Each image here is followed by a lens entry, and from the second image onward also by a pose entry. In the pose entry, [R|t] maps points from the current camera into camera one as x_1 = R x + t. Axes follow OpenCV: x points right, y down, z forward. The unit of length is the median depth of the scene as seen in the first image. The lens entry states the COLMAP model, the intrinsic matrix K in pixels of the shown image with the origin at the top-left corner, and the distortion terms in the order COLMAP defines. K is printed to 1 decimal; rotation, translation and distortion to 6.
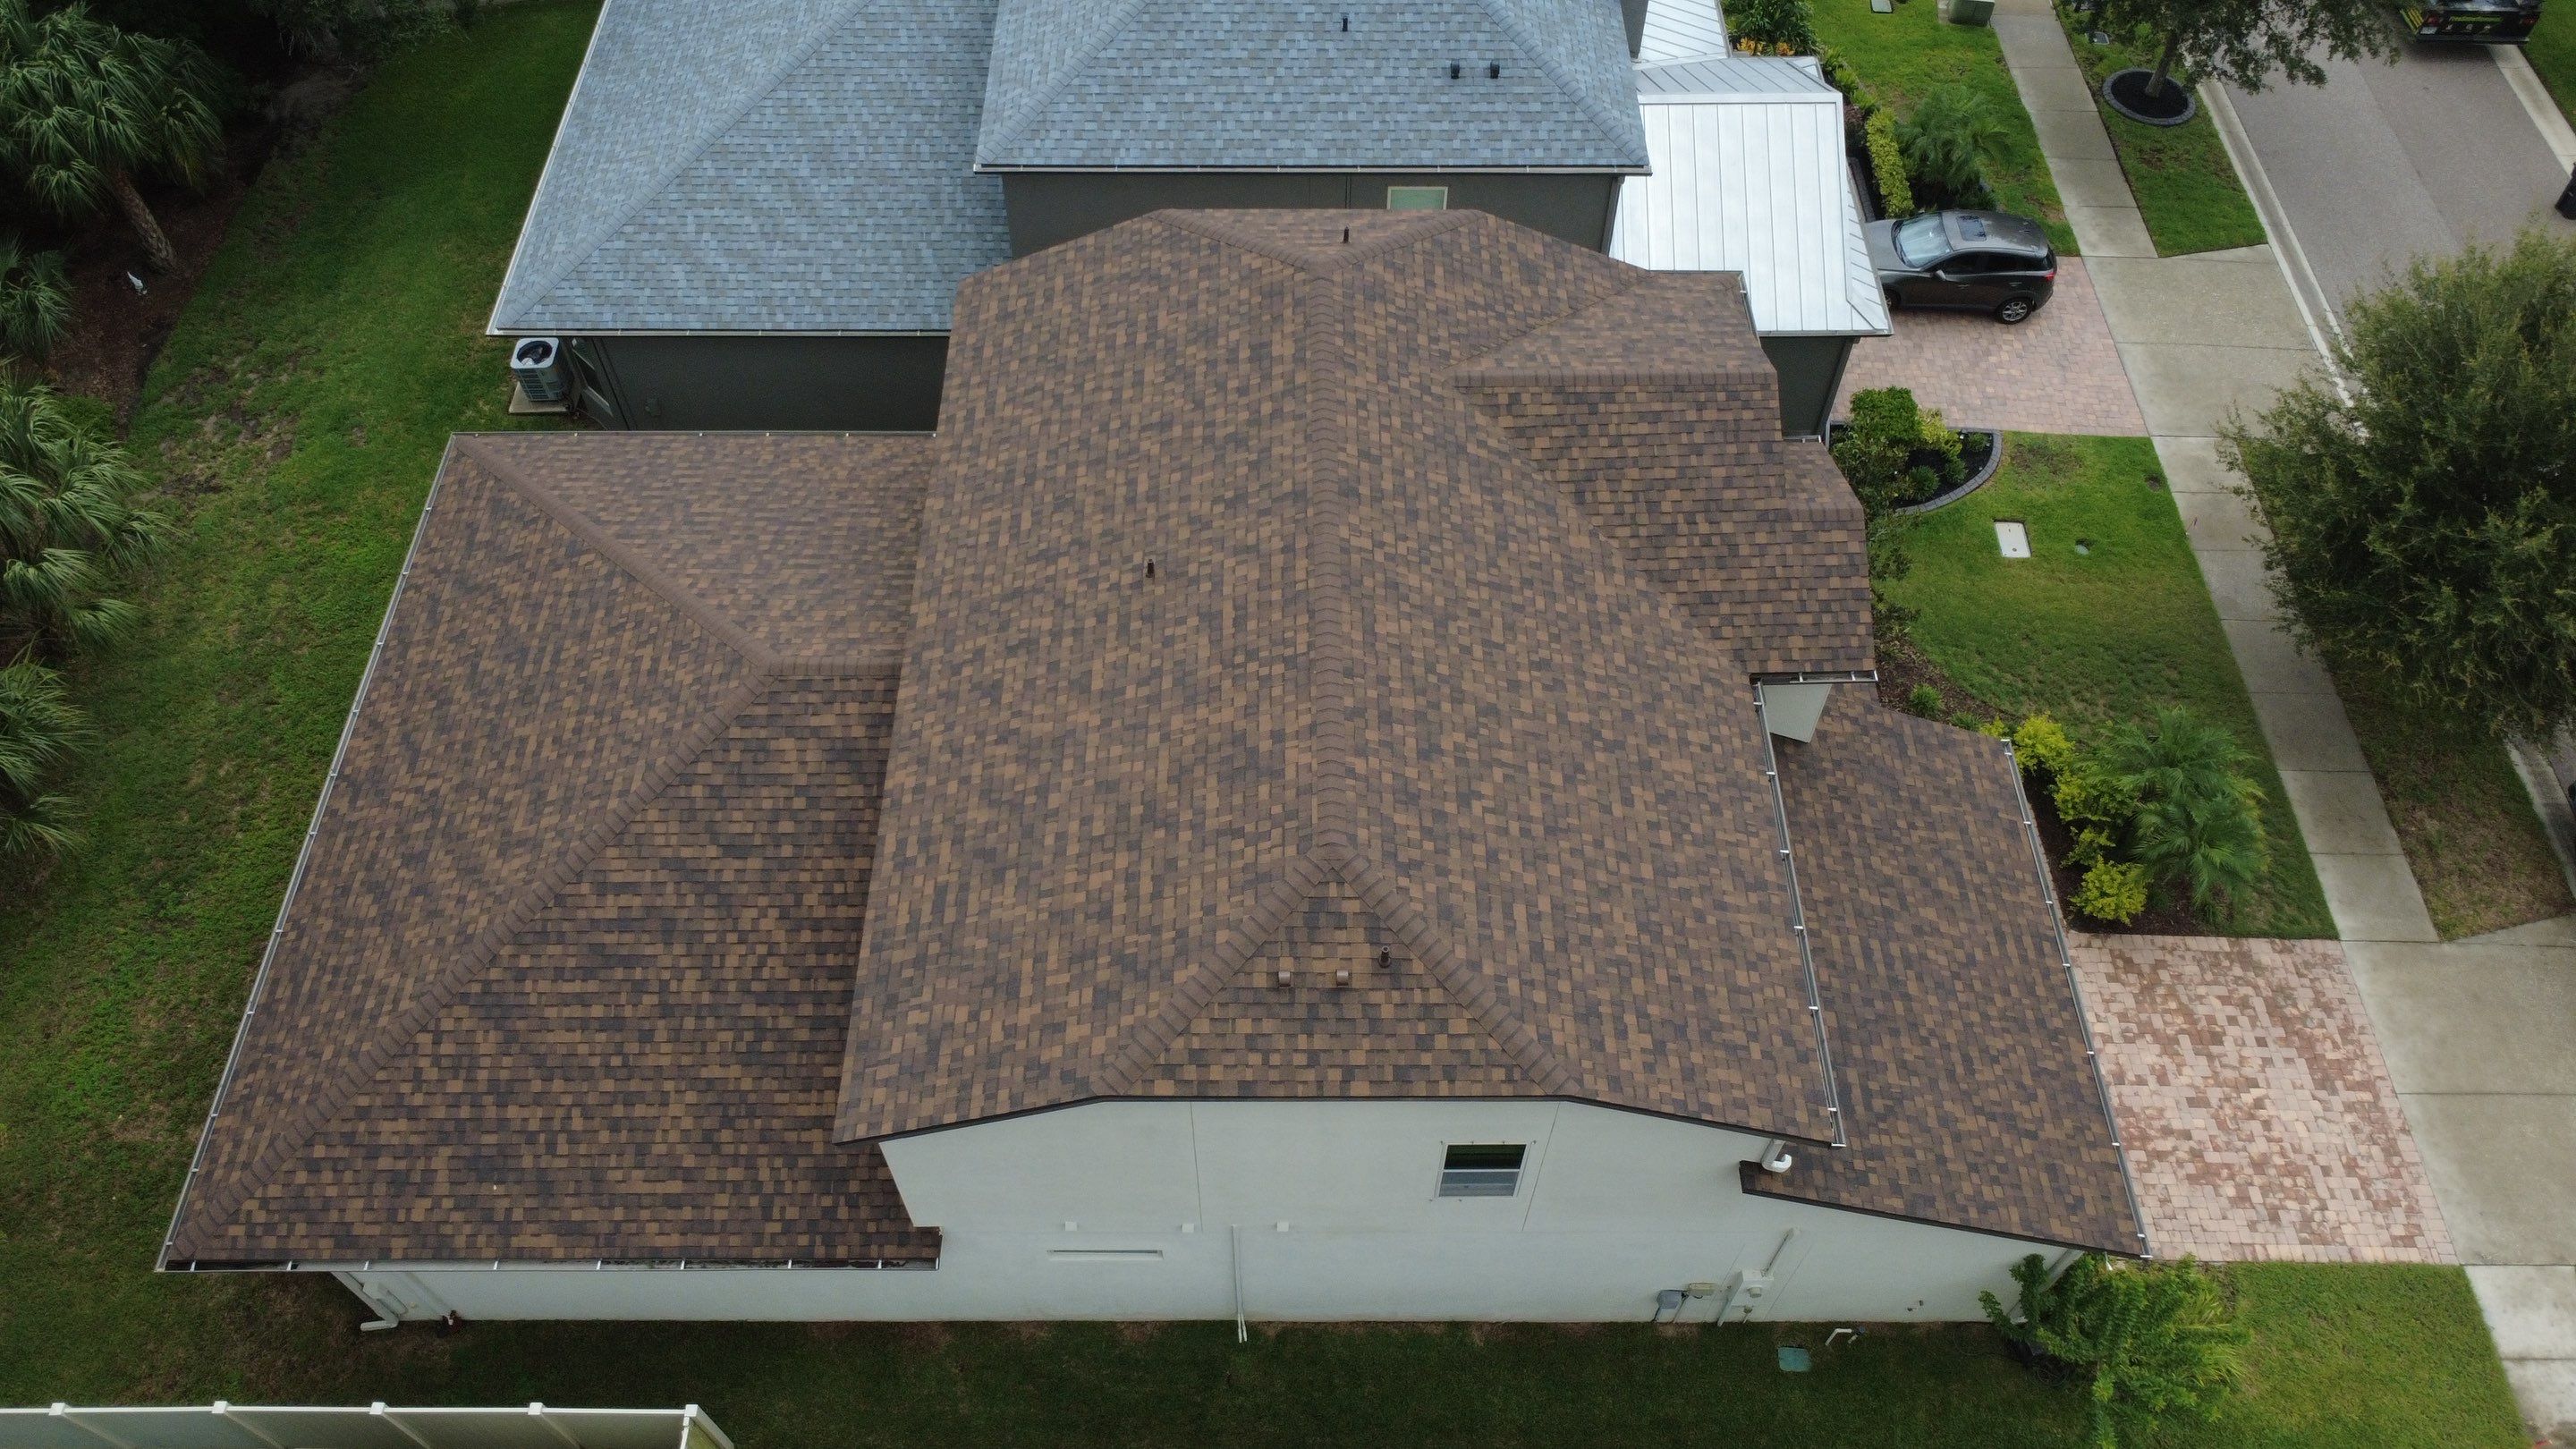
lens RADIAL K [[1874.8, 0, 1283.3], [0, 1874.8, 720.8], [0, 0, 1]] dist [-0.003568, 0.005891]
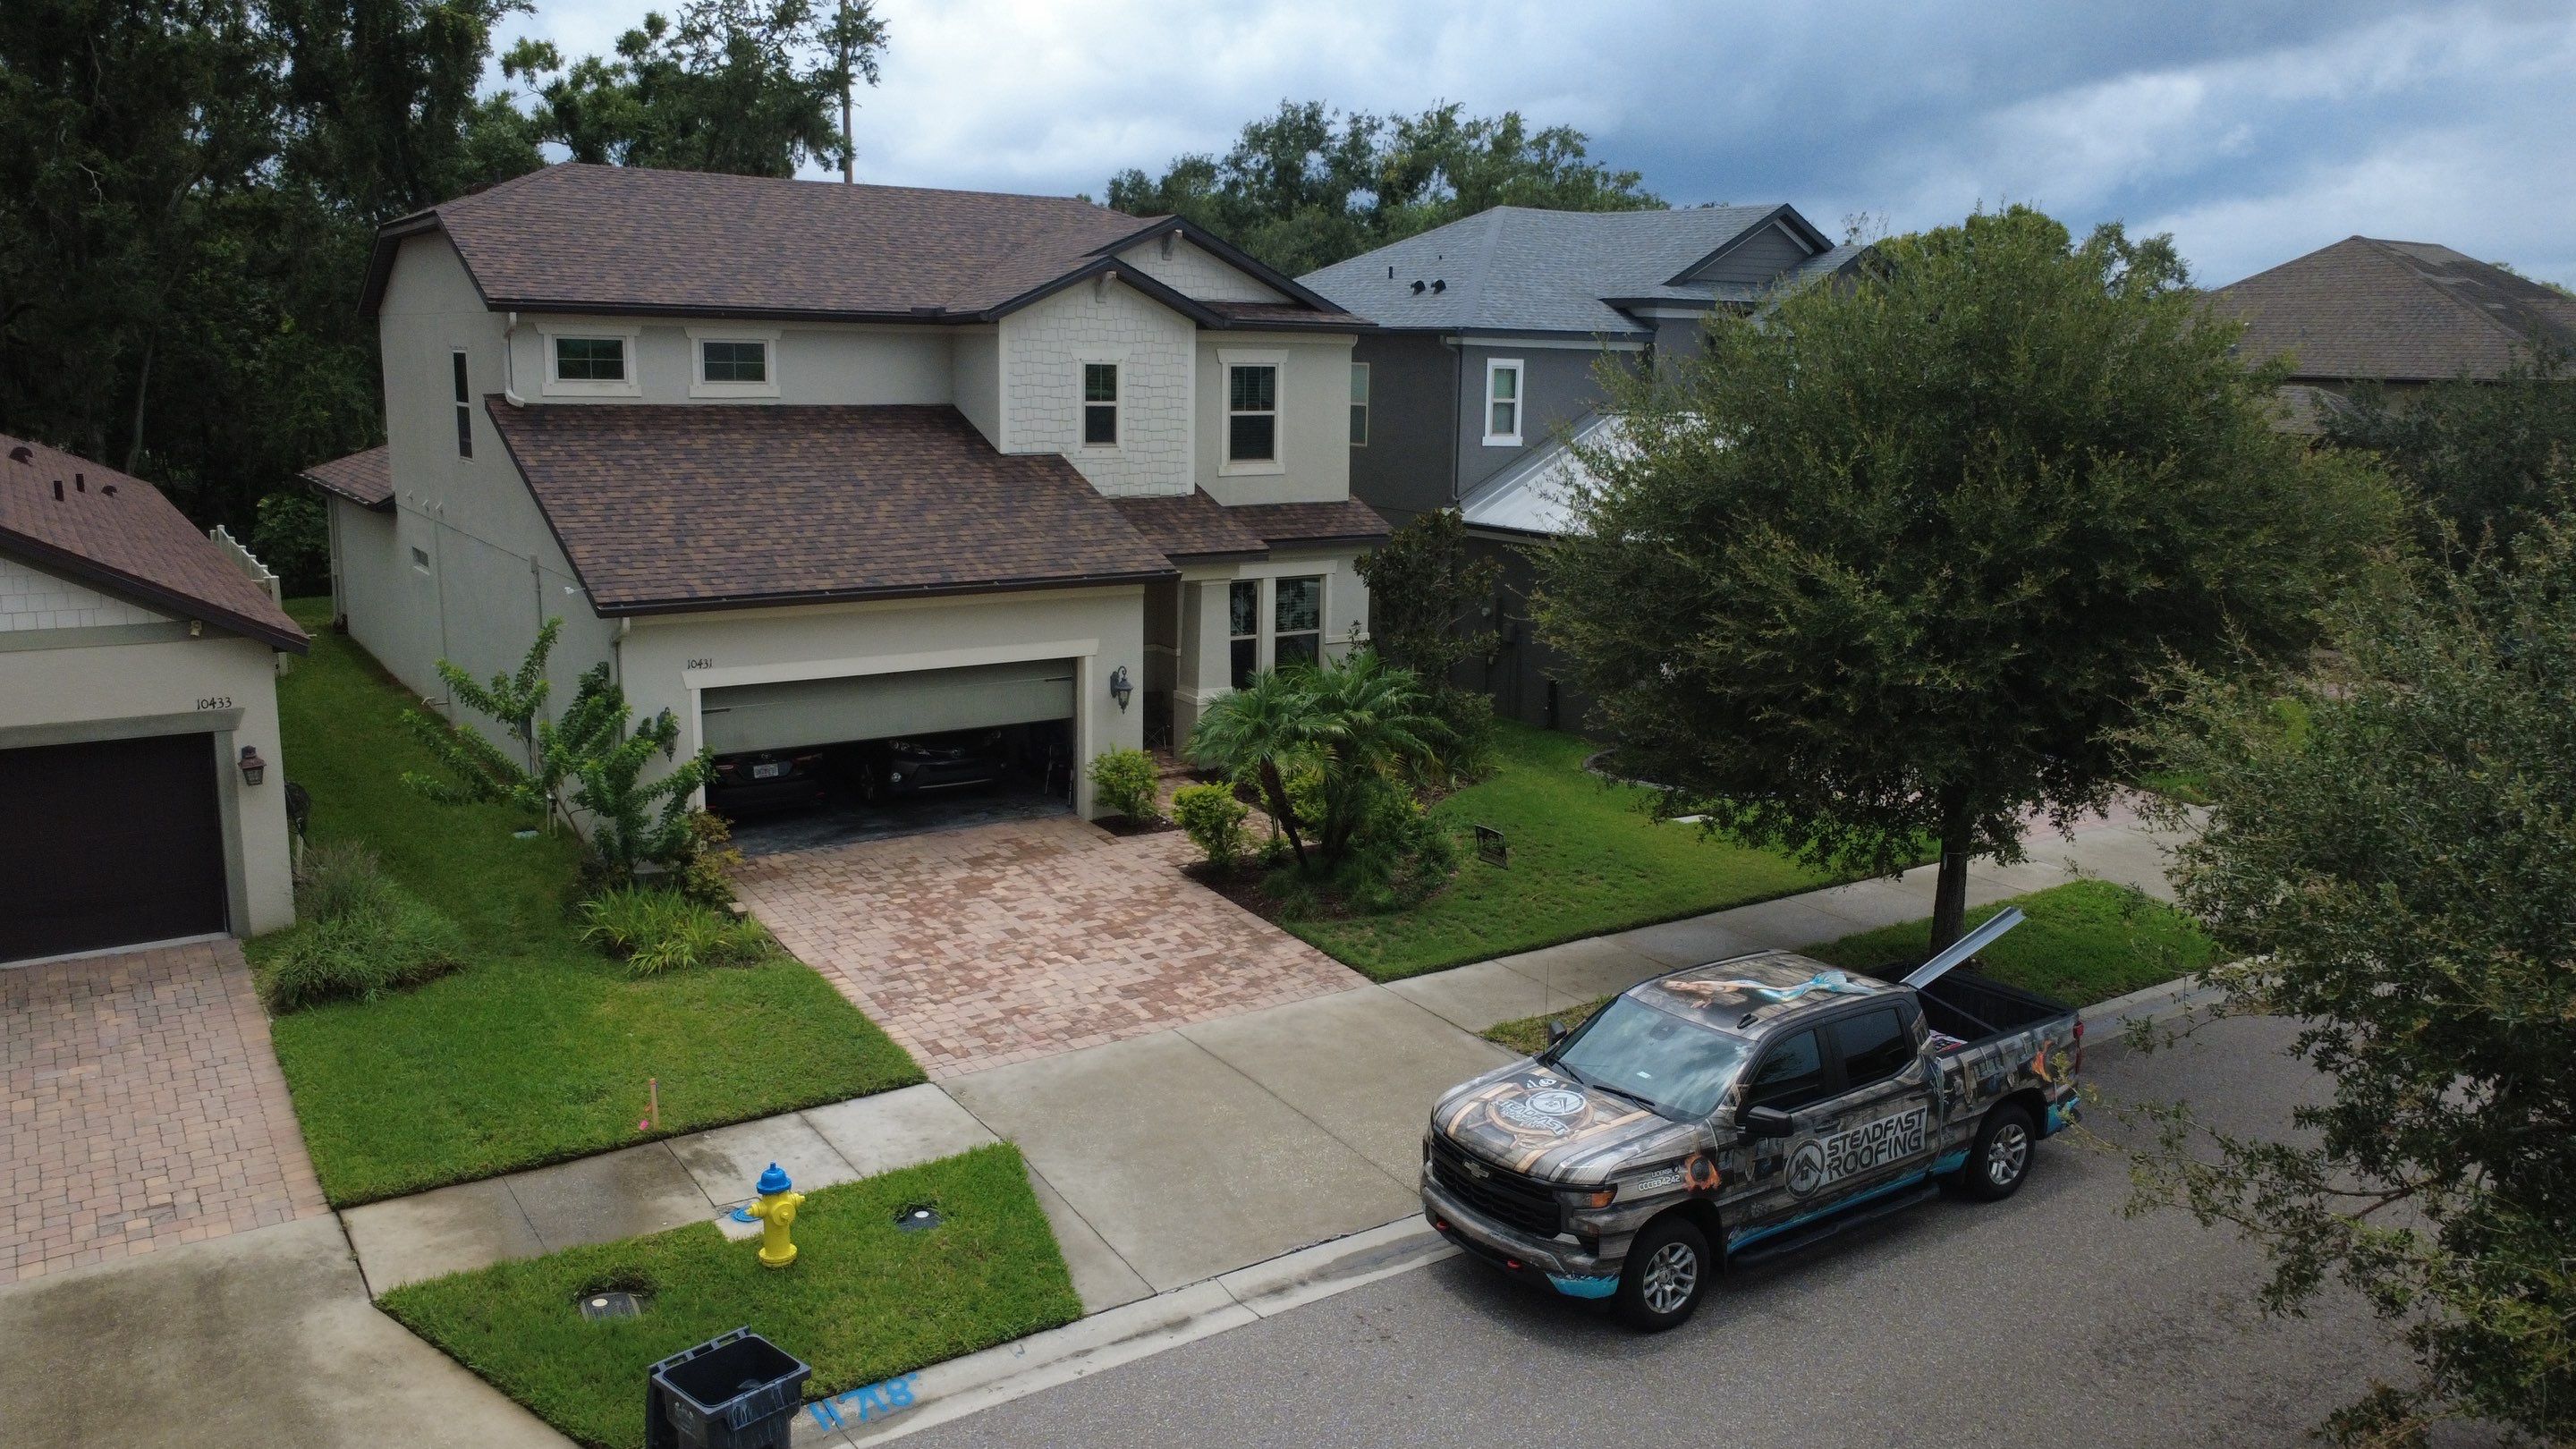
lens RADIAL K [[1863.1, 0, 1278.7], [0, 1863.1, 723.5], [0, 0, 1]] dist [-0.001669, 0.003882]
pose [[0.560038, 0.172970, -0.810209, 1.348479], [-0.682326, 0.650972, -0.332666, 0.383259], [0.469882, 0.739132, 0.482591, 0.720873]]
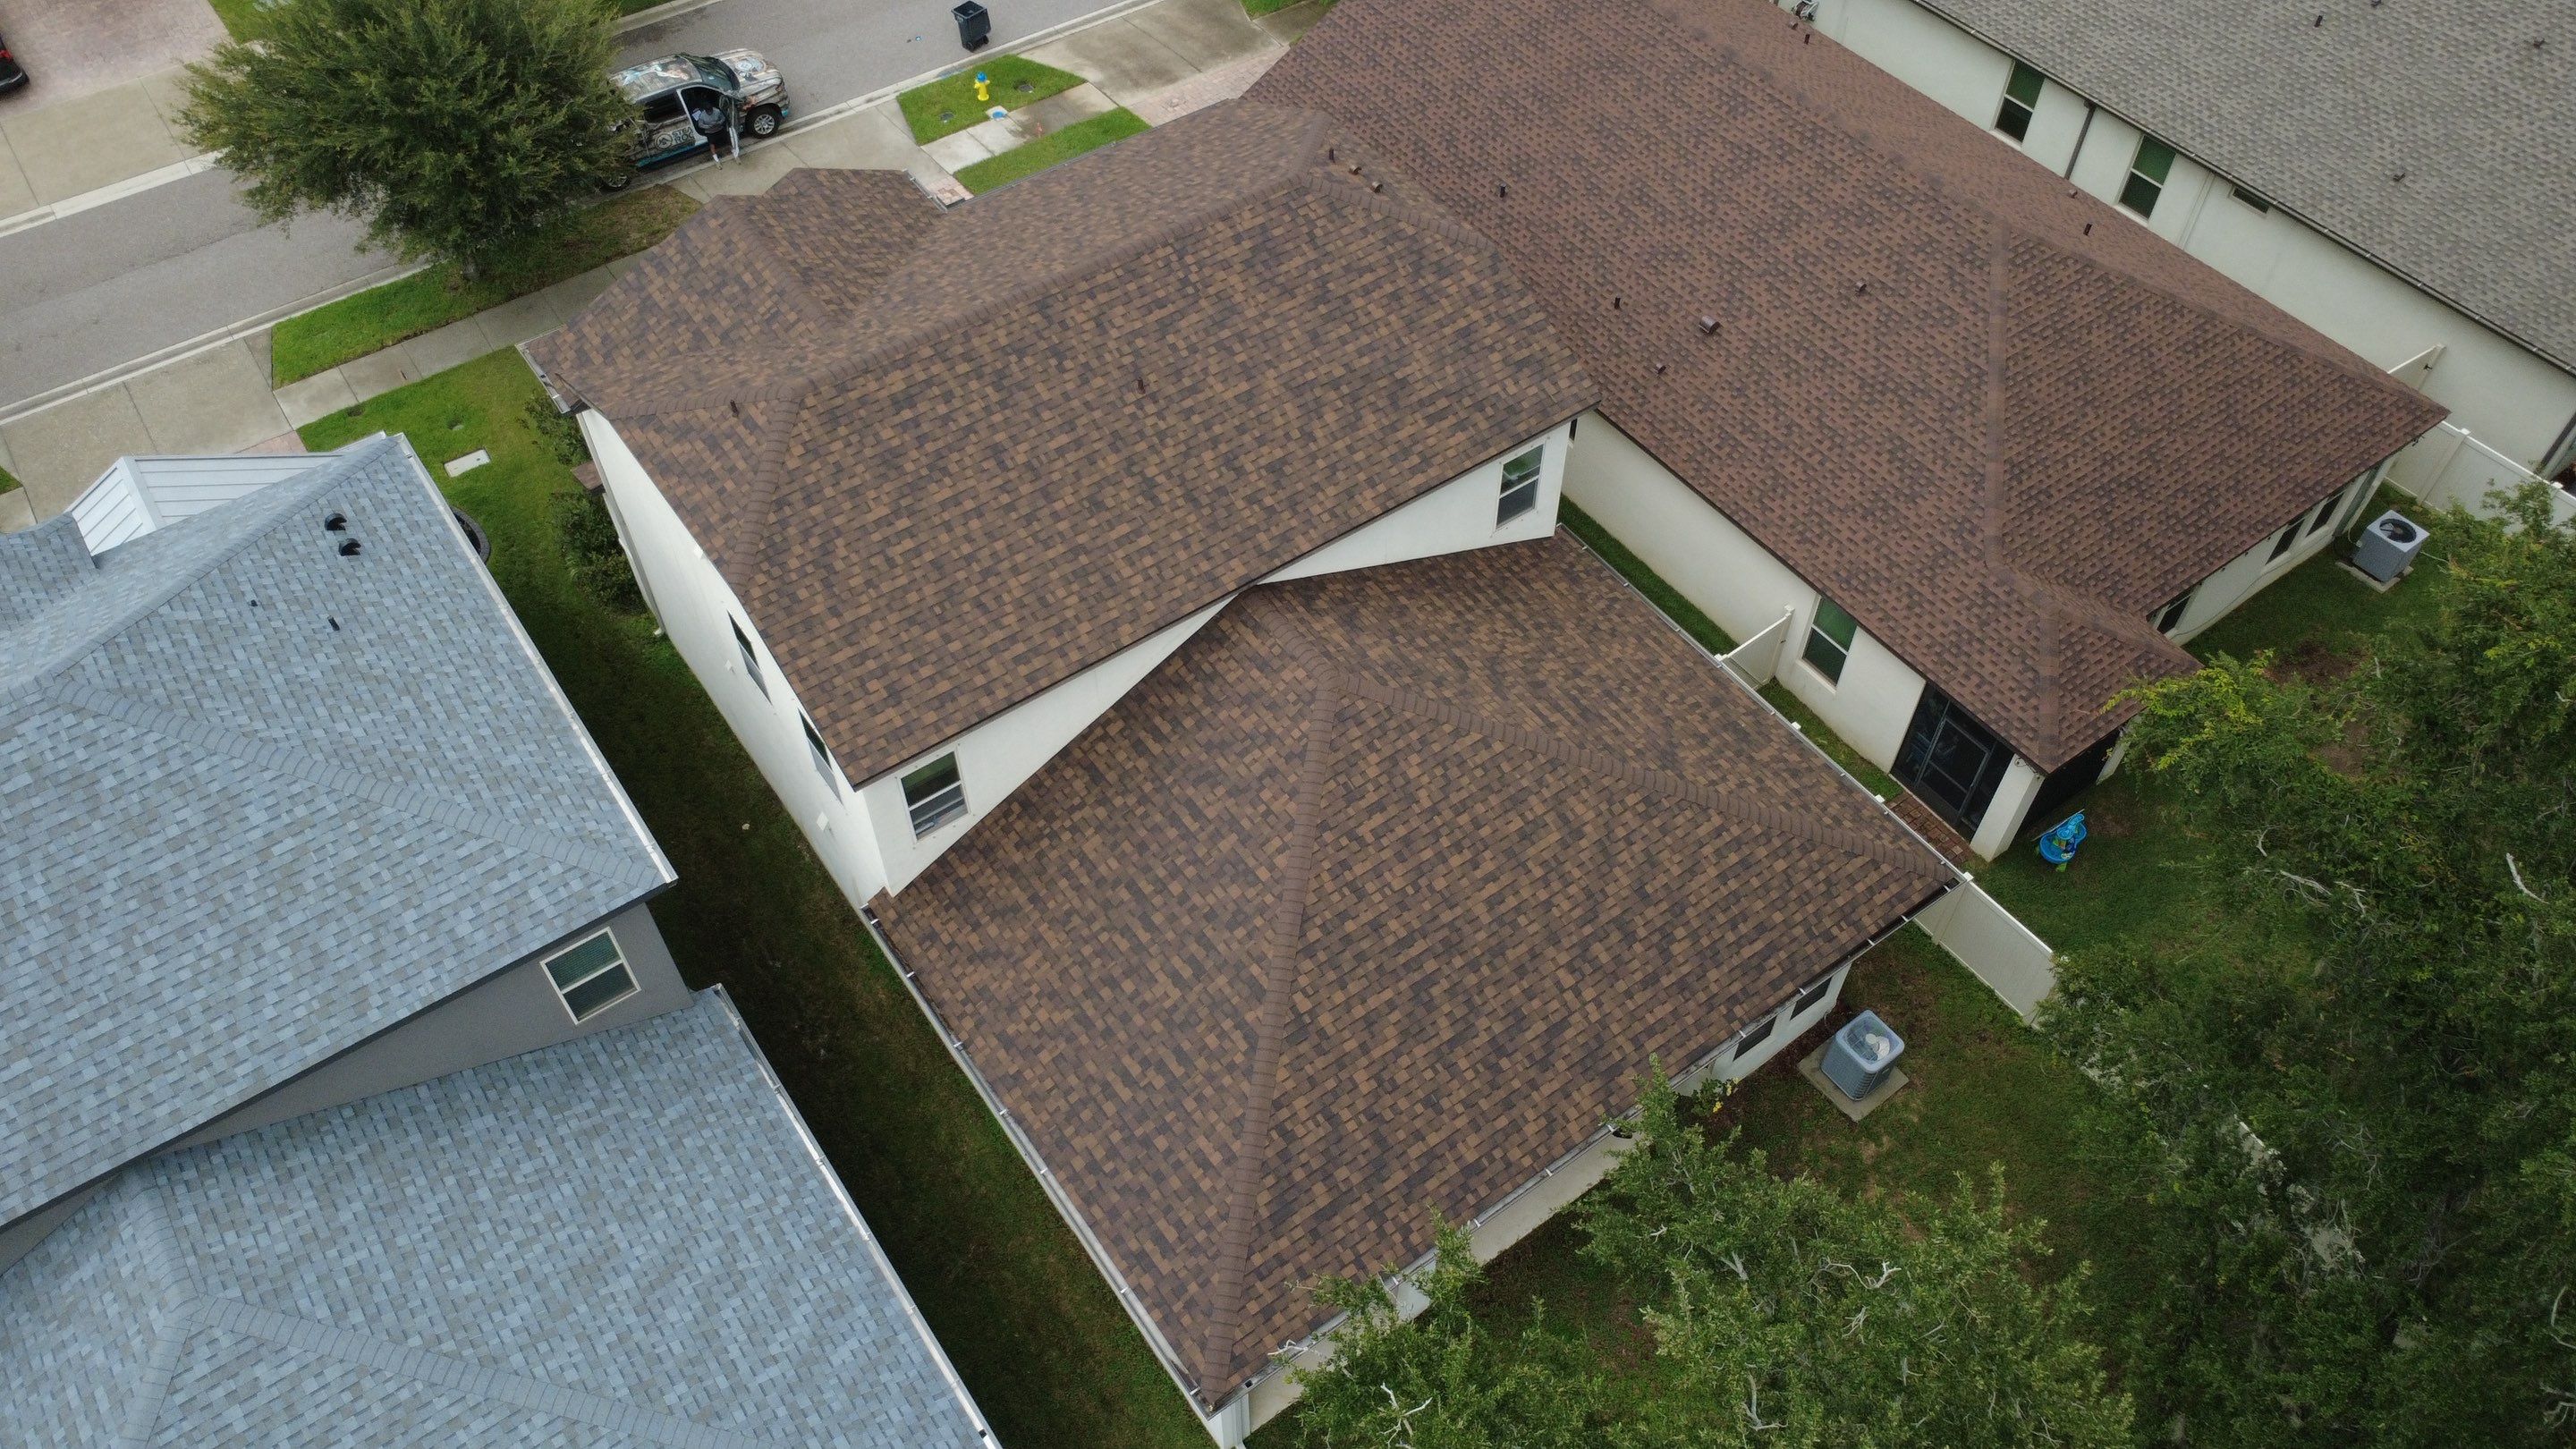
lens RADIAL K [[1874.8, 0, 1283.3], [0, 1874.8, 720.8], [0, 0, 1]] dist [-0.003568, 0.005891]
pose [[-0.580002, -0.630684, 0.515592, -0.874371], [0.660828, 0.005833, 0.750515, -0.916321], [-0.476345, 0.776017, 0.413391, 0.581649]]
